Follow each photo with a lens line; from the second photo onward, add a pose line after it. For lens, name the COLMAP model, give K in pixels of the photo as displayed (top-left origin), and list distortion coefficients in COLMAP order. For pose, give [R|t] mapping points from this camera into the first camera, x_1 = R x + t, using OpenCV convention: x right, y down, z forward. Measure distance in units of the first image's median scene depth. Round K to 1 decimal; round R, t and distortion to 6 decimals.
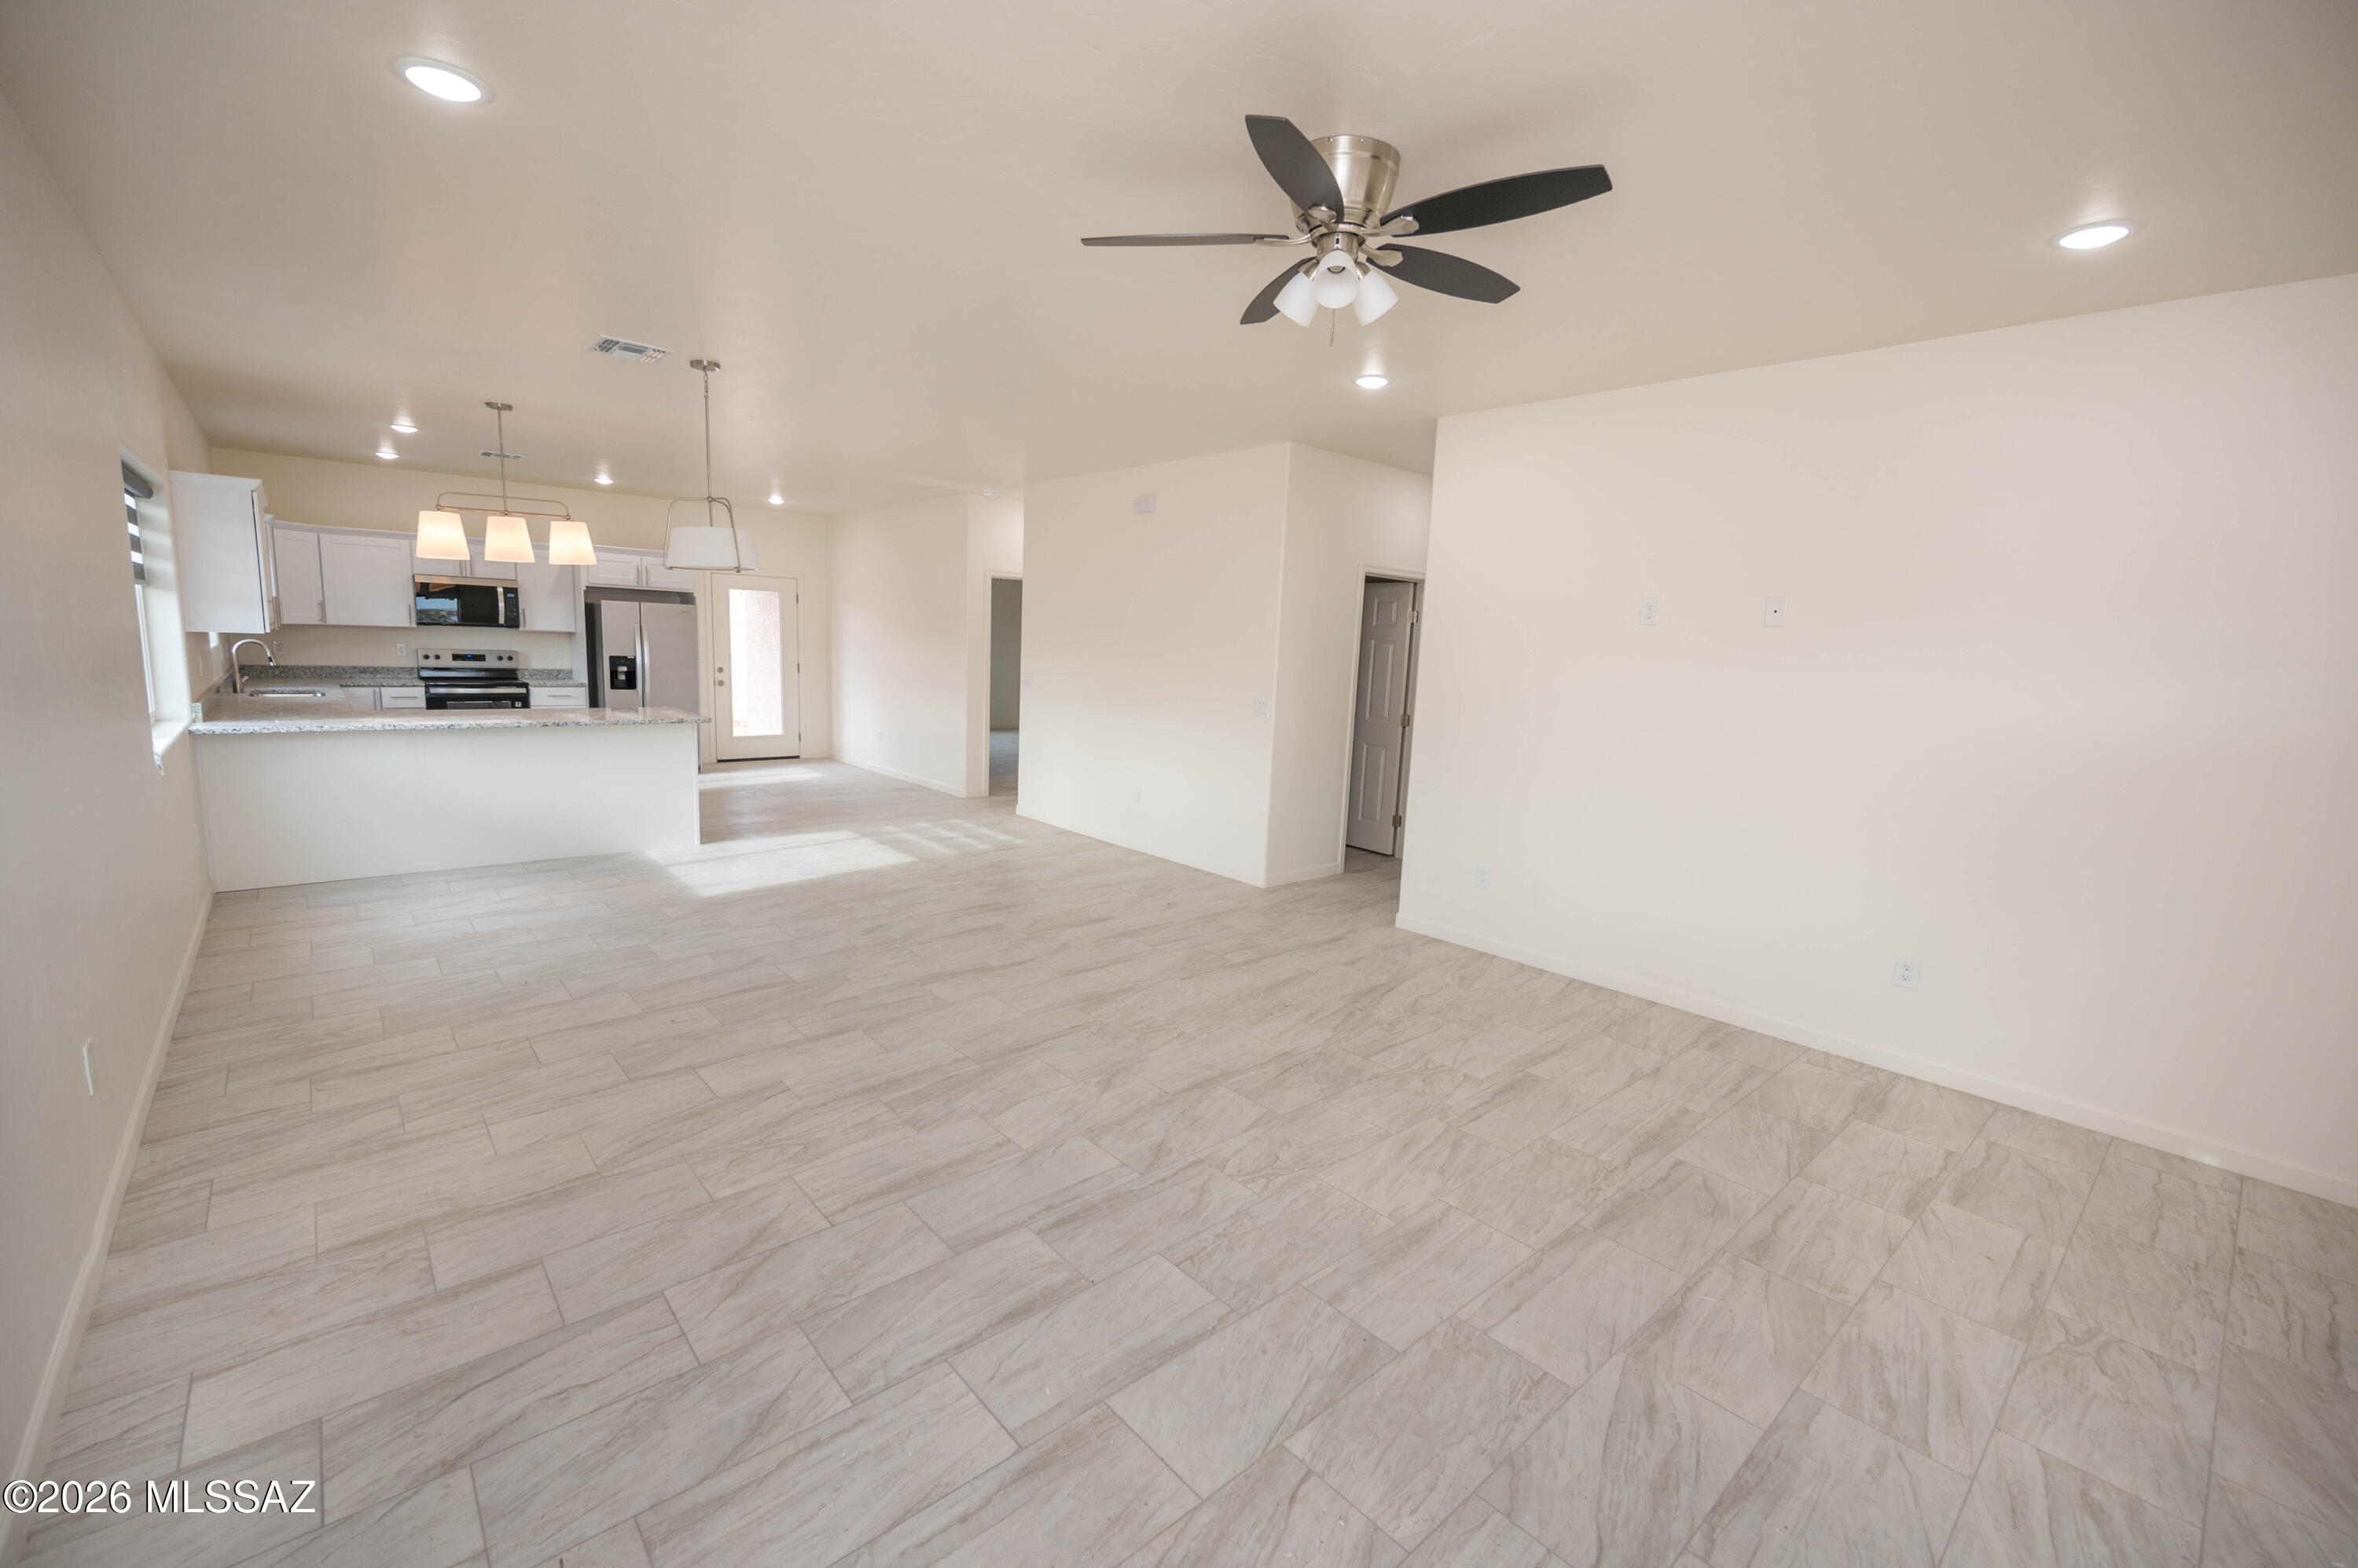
lens RADIAL K [[936.8, 0, 1187.2], [0, 936.8, 788.9], [0, 0, 1]] dist [0.002832, -0.000821]
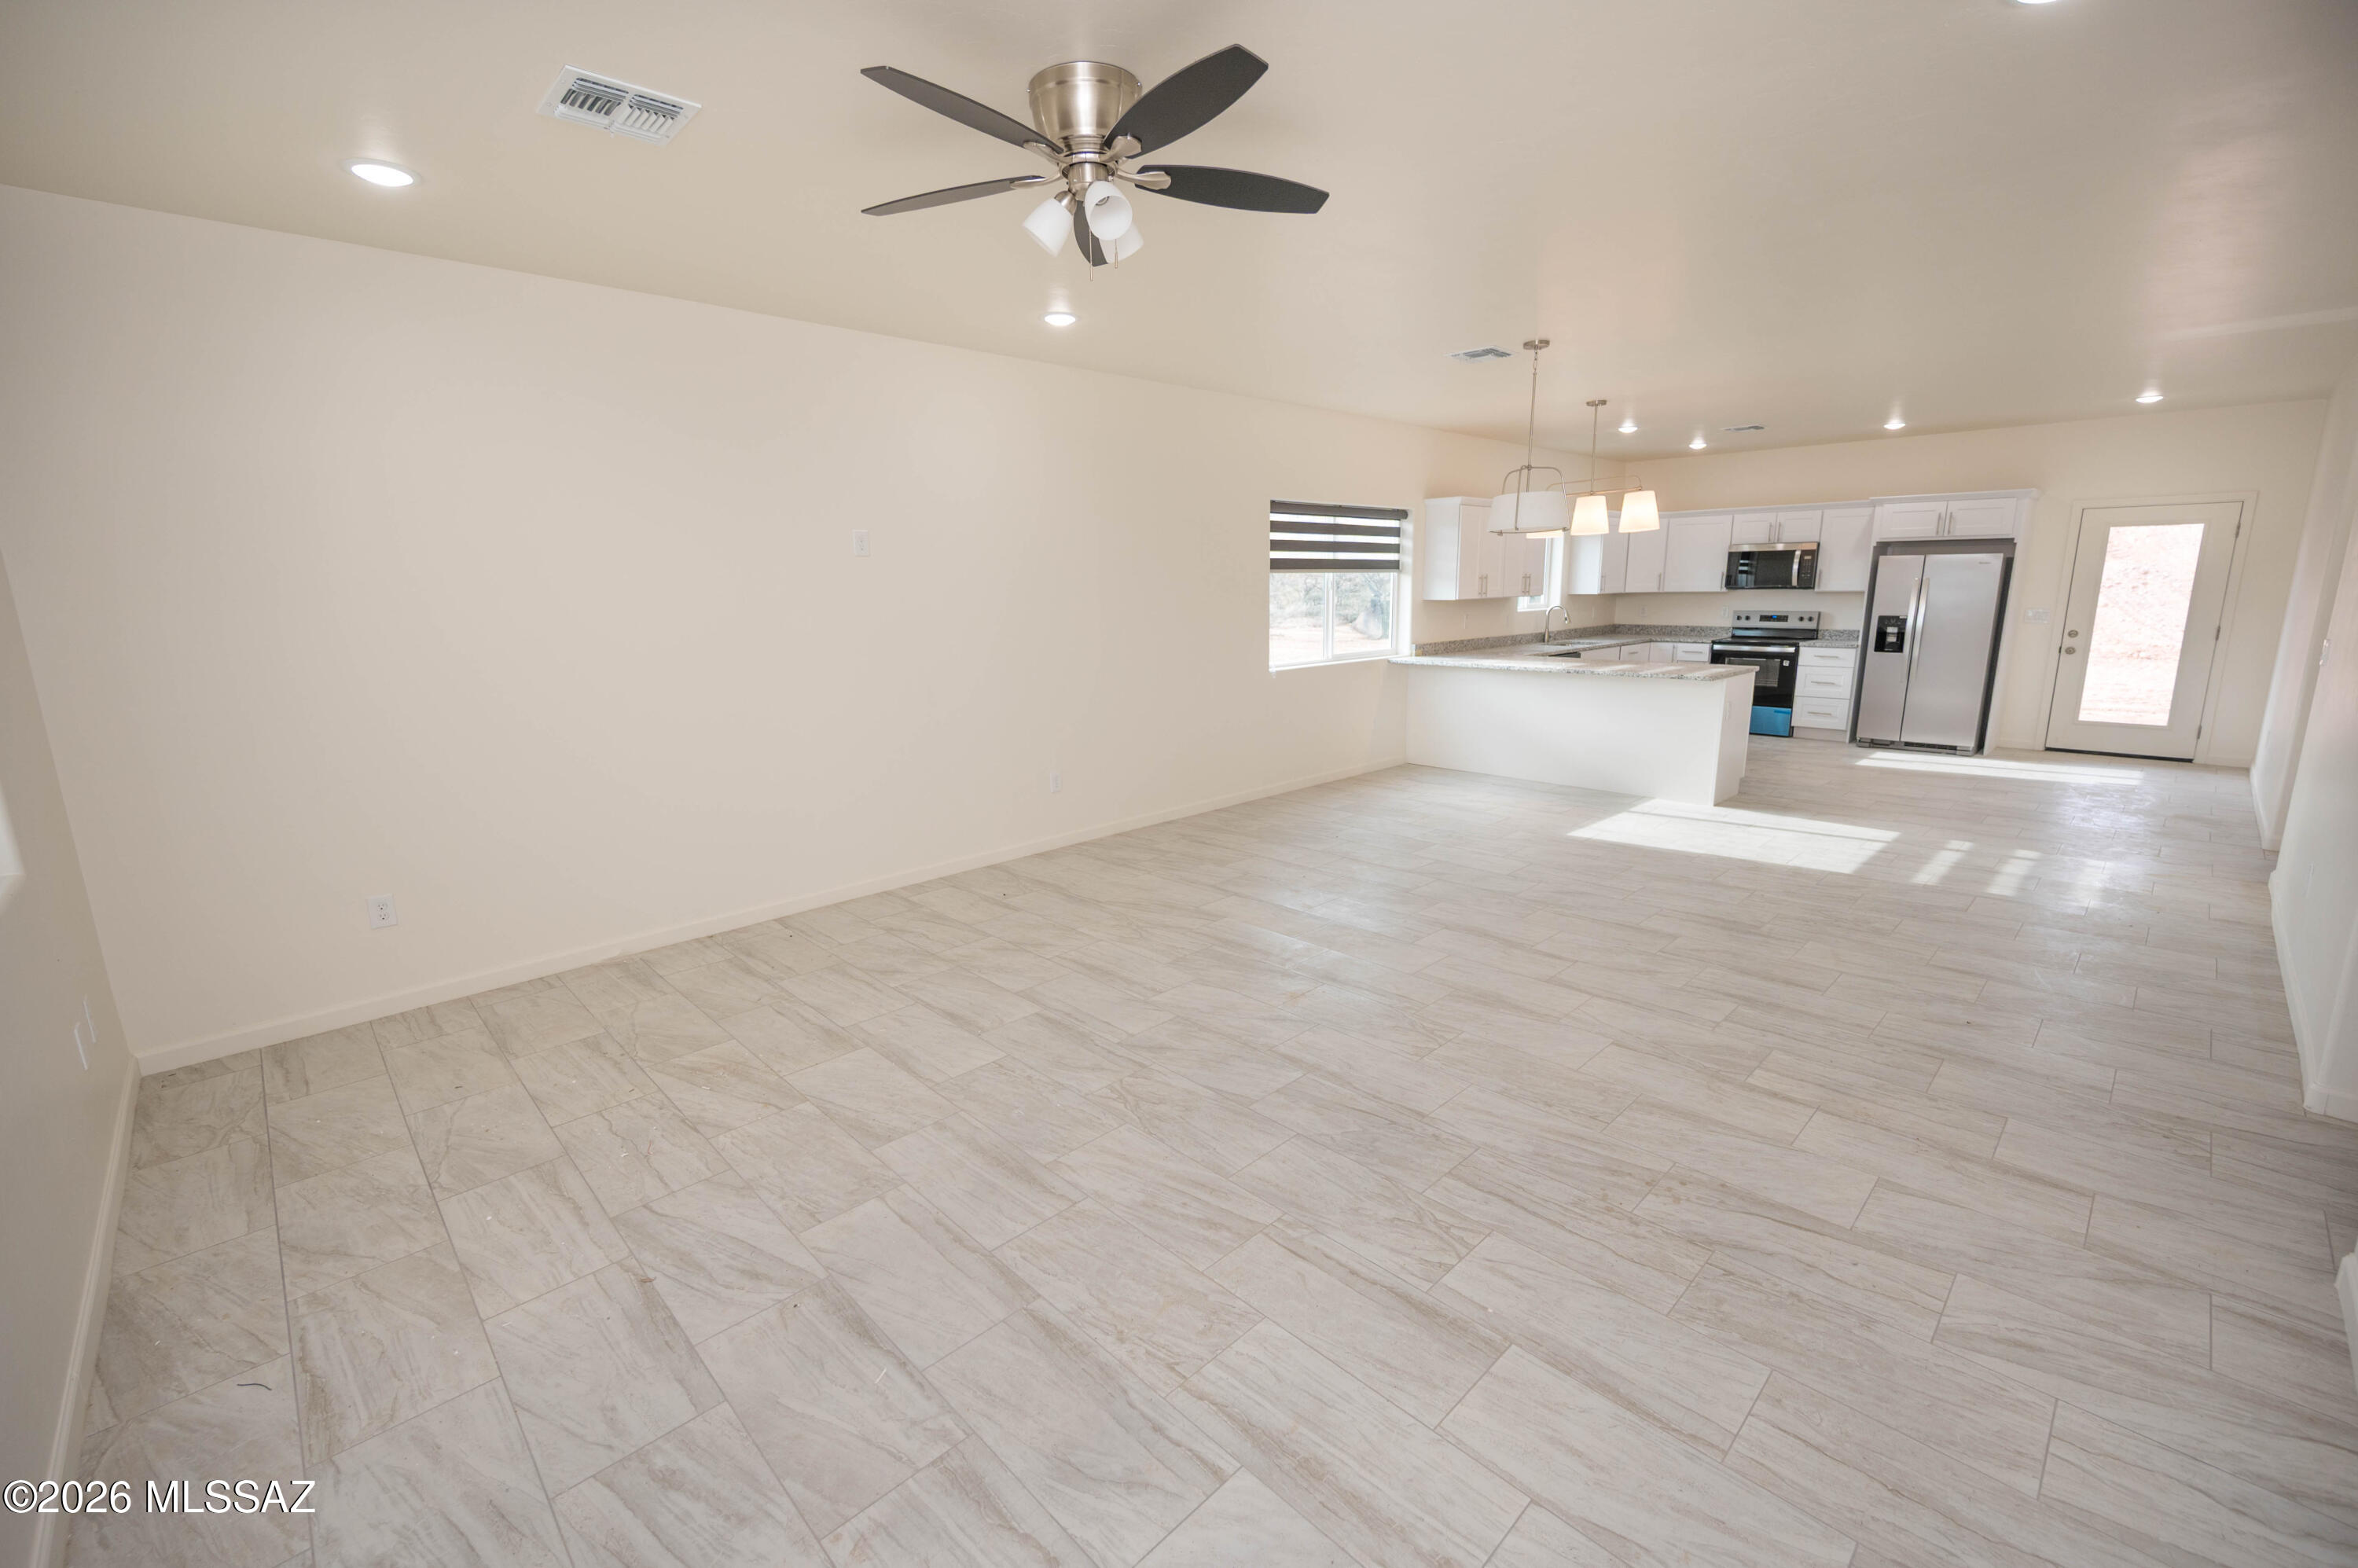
lens RADIAL K [[936.8, 0, 1178.7], [0, 936.8, 786.8], [0, 0, 1]] dist [0.002832, -0.000821]
pose [[0.087773, 0.171458, -0.981274, 0.879998], [-0.139416, 0.977495, 0.158327, -0.084502], [0.986336, 0.122908, 0.109701, 0.751002]]
